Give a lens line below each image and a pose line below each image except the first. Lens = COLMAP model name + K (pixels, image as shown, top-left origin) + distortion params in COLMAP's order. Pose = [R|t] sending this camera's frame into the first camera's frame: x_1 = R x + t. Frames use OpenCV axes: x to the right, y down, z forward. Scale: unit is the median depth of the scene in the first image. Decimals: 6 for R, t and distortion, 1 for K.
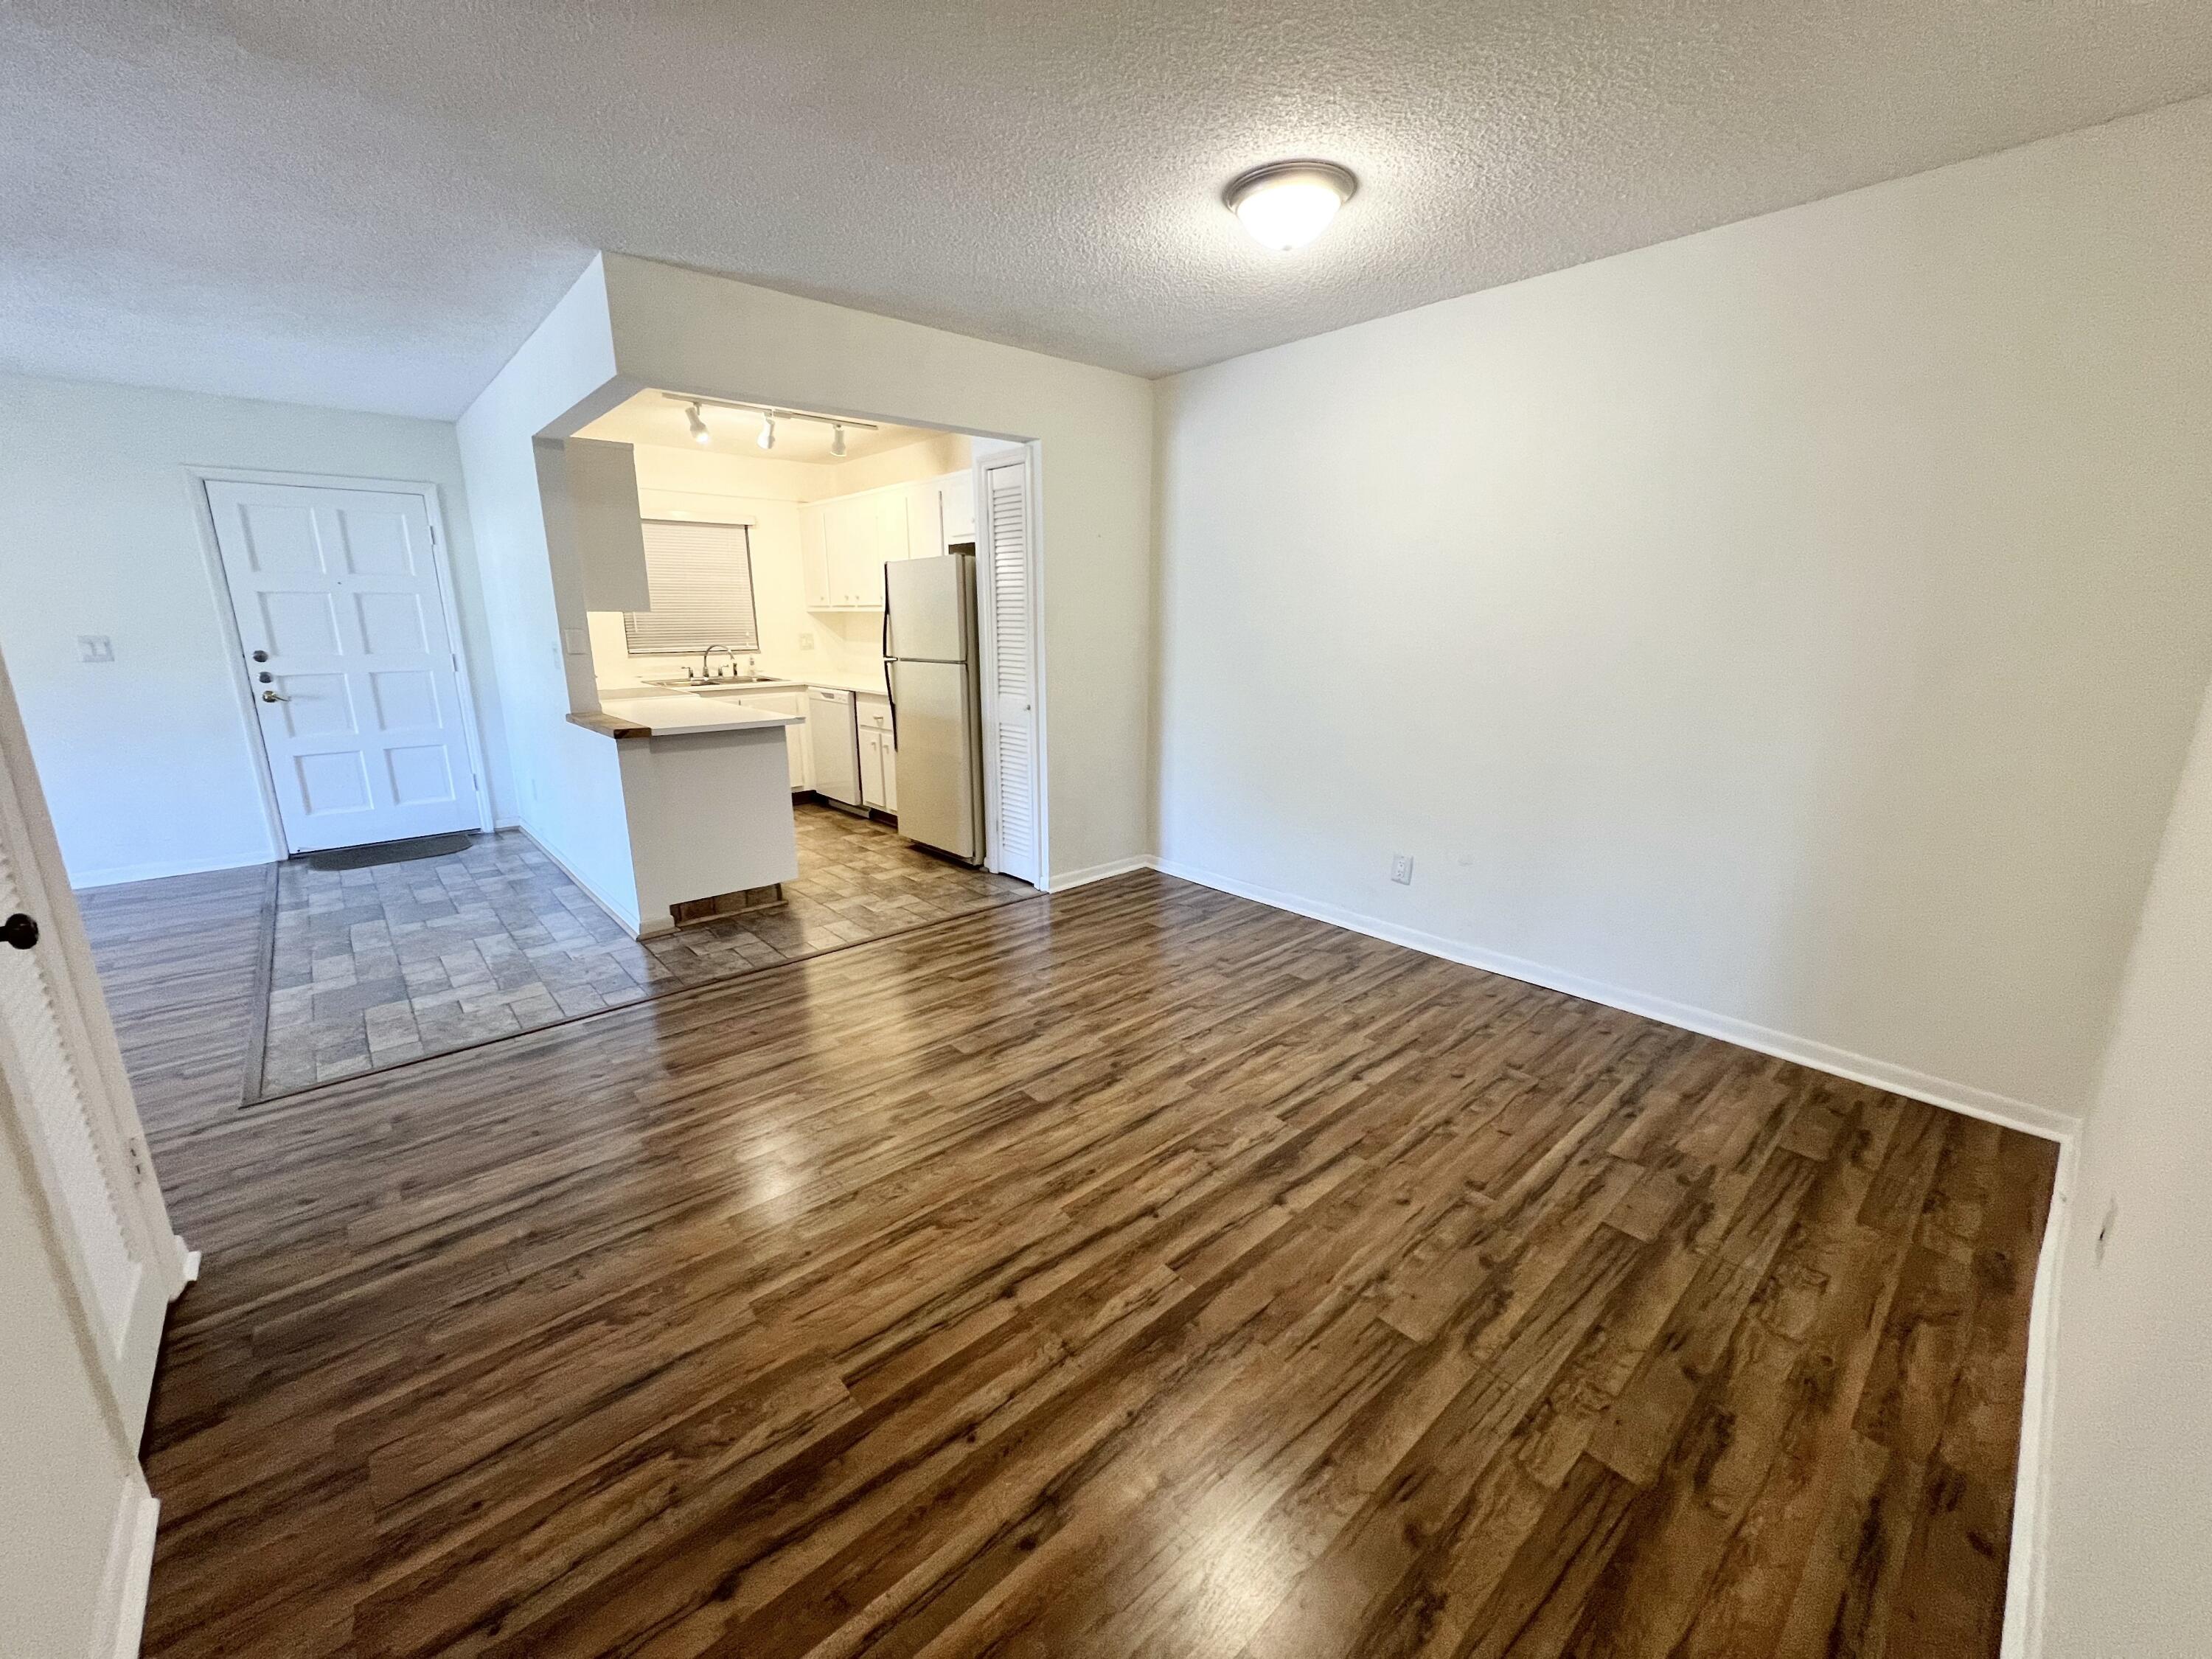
lens RADIAL K [[882.0, 0, 1100.0], [0, 882.0, 829.7], [0, 0, 1]] dist [0.000910, -0.000063]
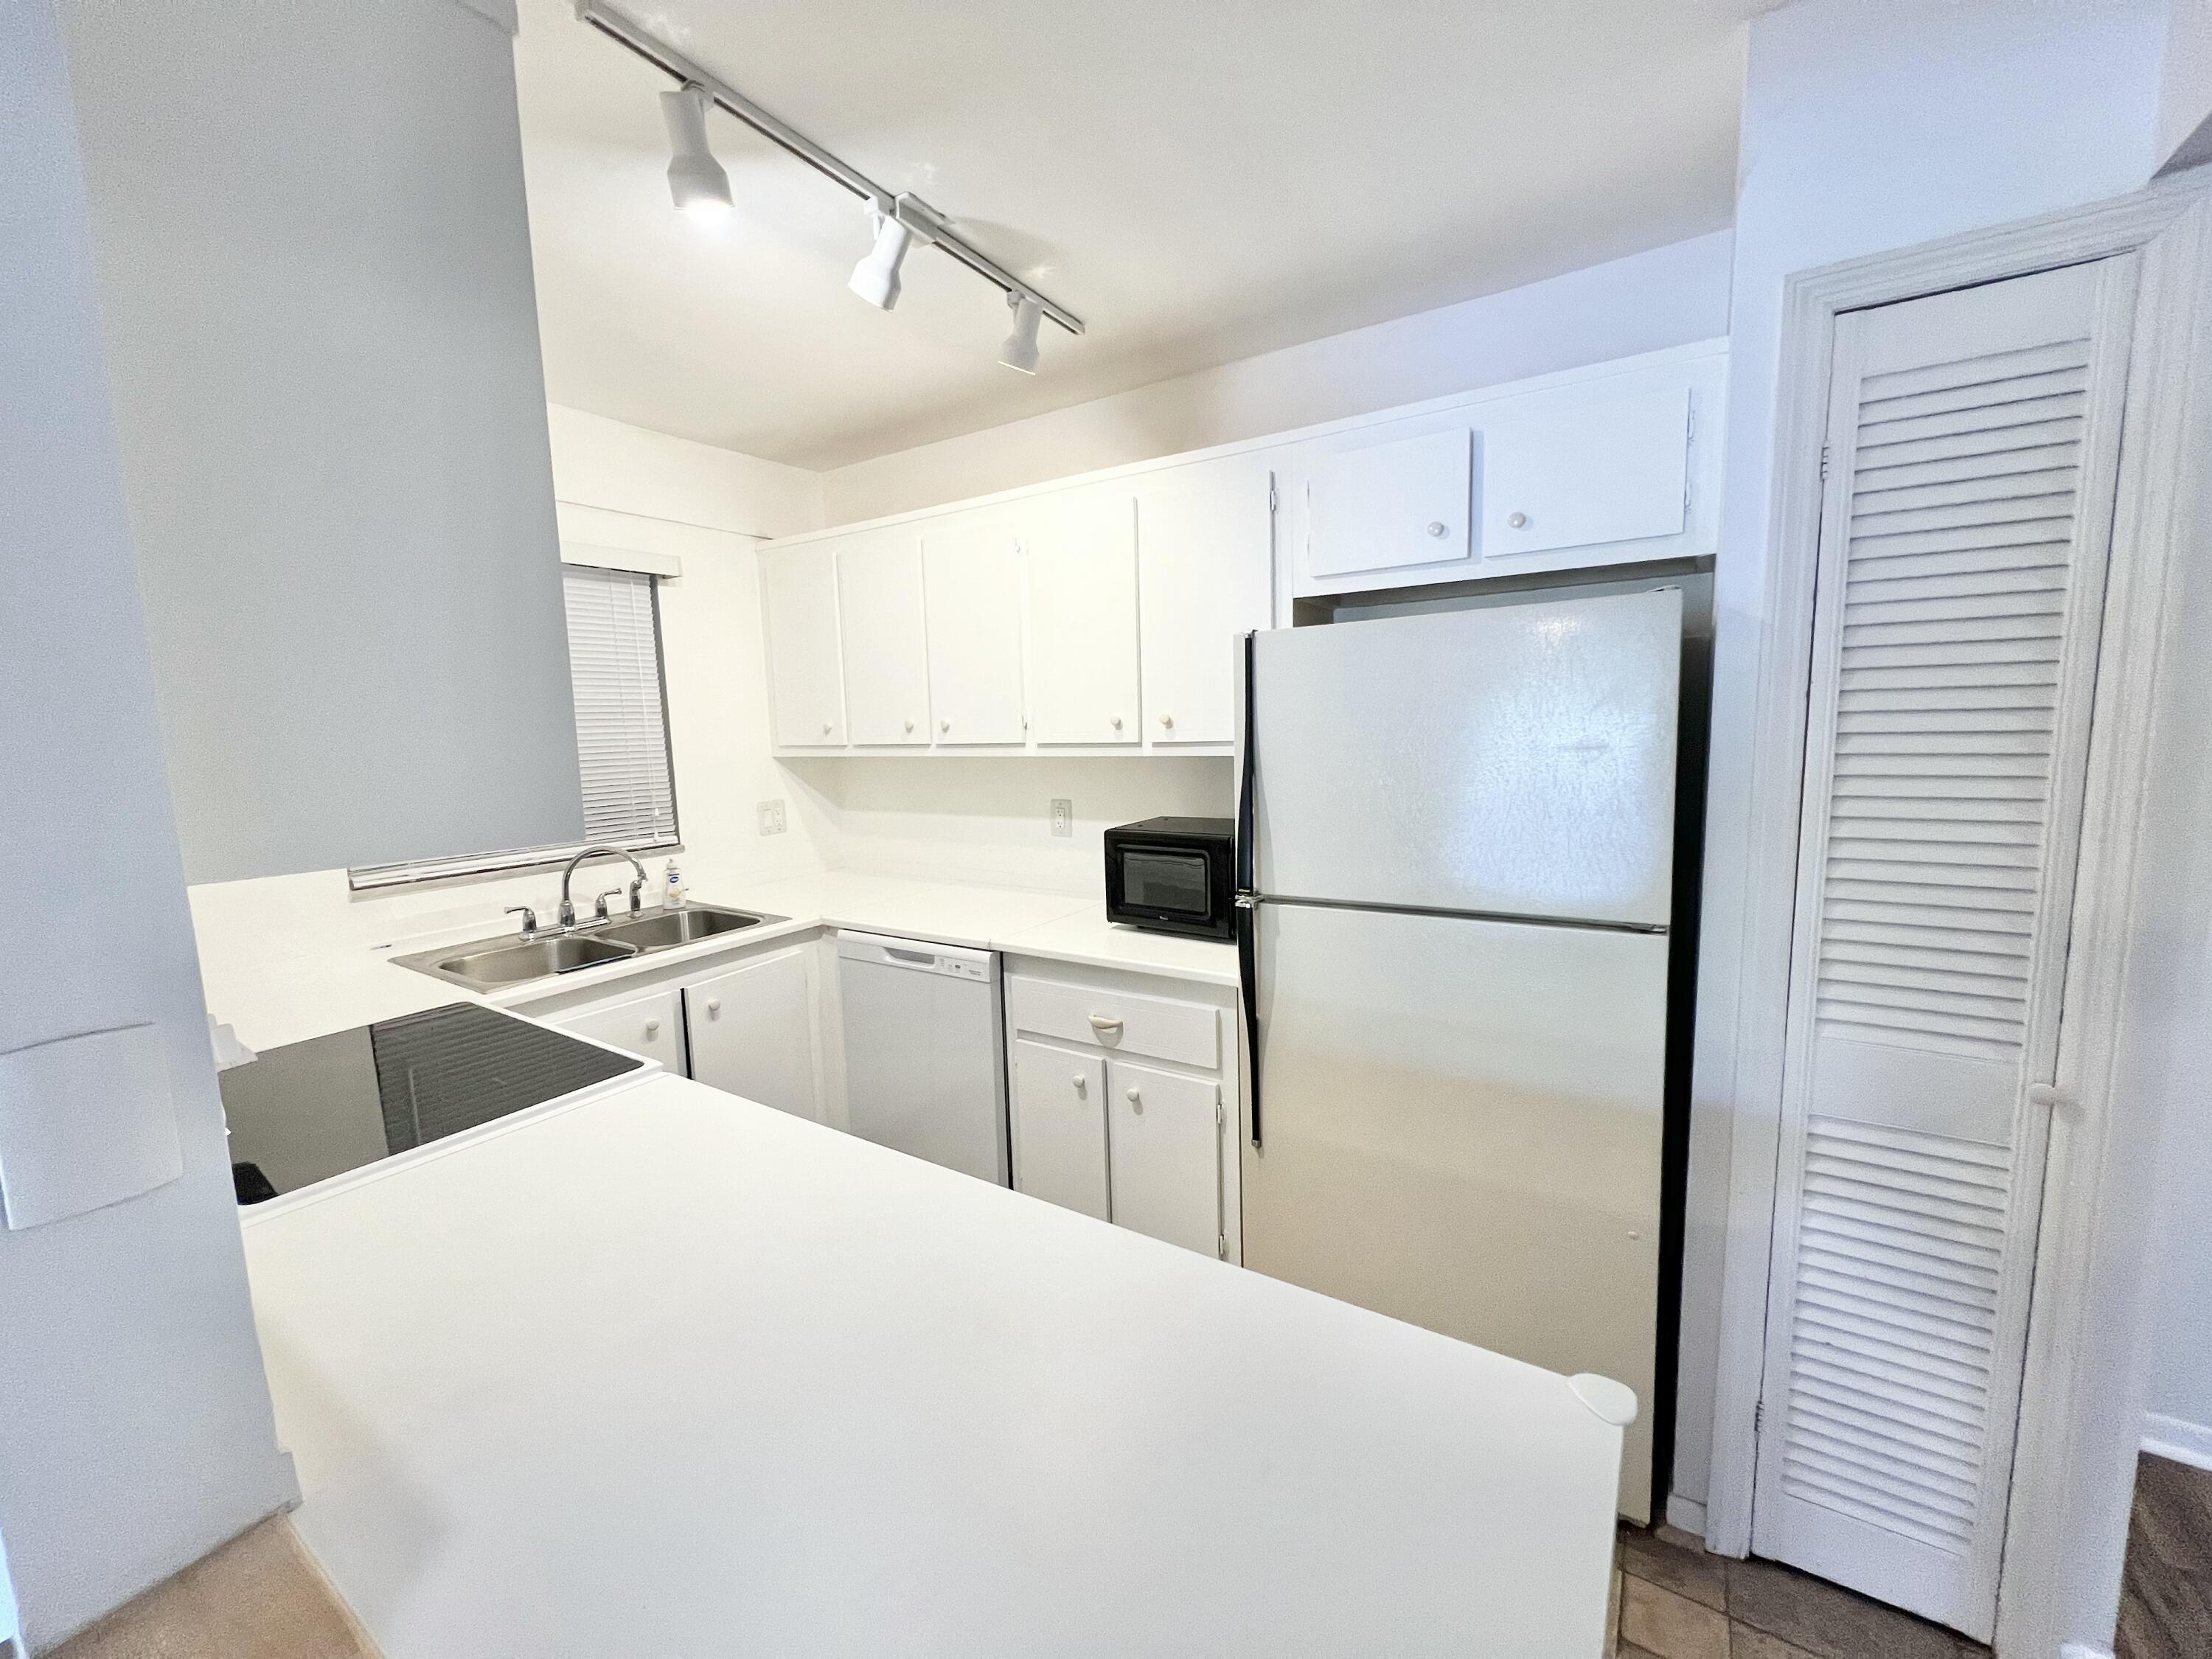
lens RADIAL K [[882.0, 0, 1100.0], [0, 882.0, 826.6], [0, 0, 1]] dist [0.000910, -0.000063]
pose [[0.965590, -0.057048, 0.253735, -0.486830], [0.088606, 0.989437, -0.114733, -0.235581], [-0.244510, 0.133268, 0.960445, 0.844984]]
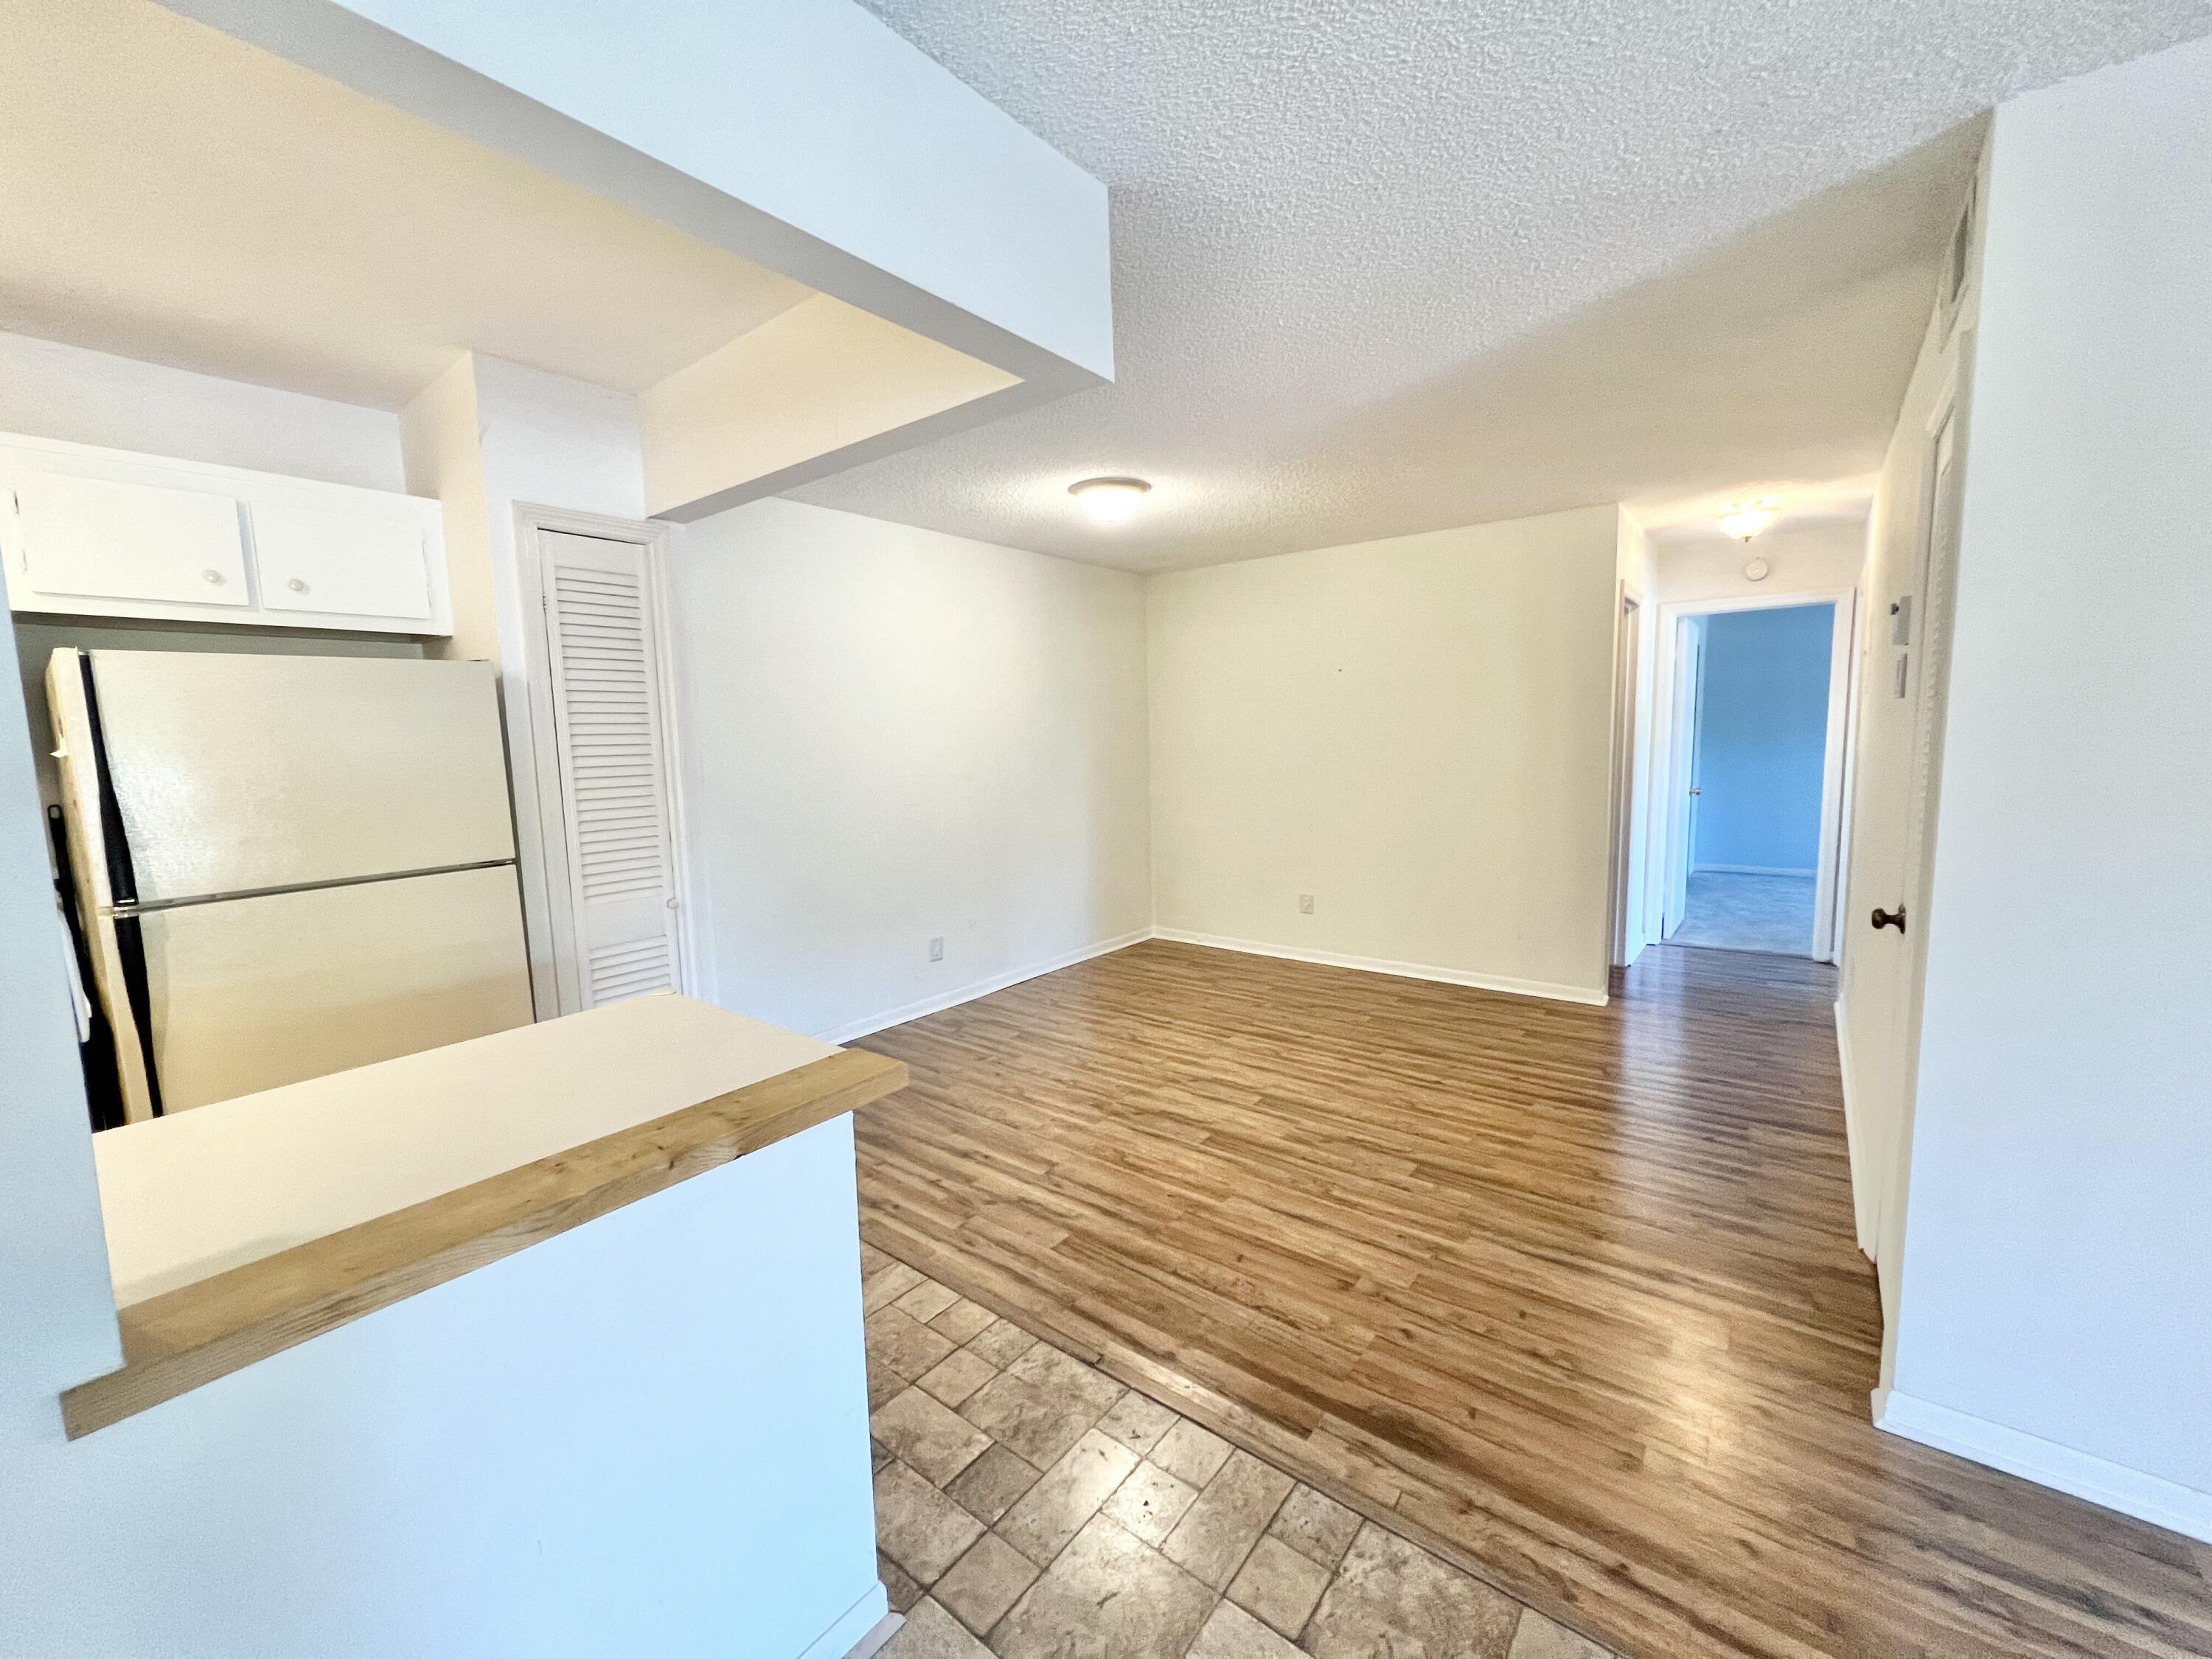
lens RADIAL K [[882.0, 0, 1101.1], [0, 882.0, 828.1], [0, 0, 1]] dist [0.000910, -0.000063]
pose [[-0.173832, -0.099316, 0.979754, -0.832970], [0.261076, 0.954654, 0.143093, -0.218123], [-0.949538, 0.280664, -0.140020, 0.833610]]
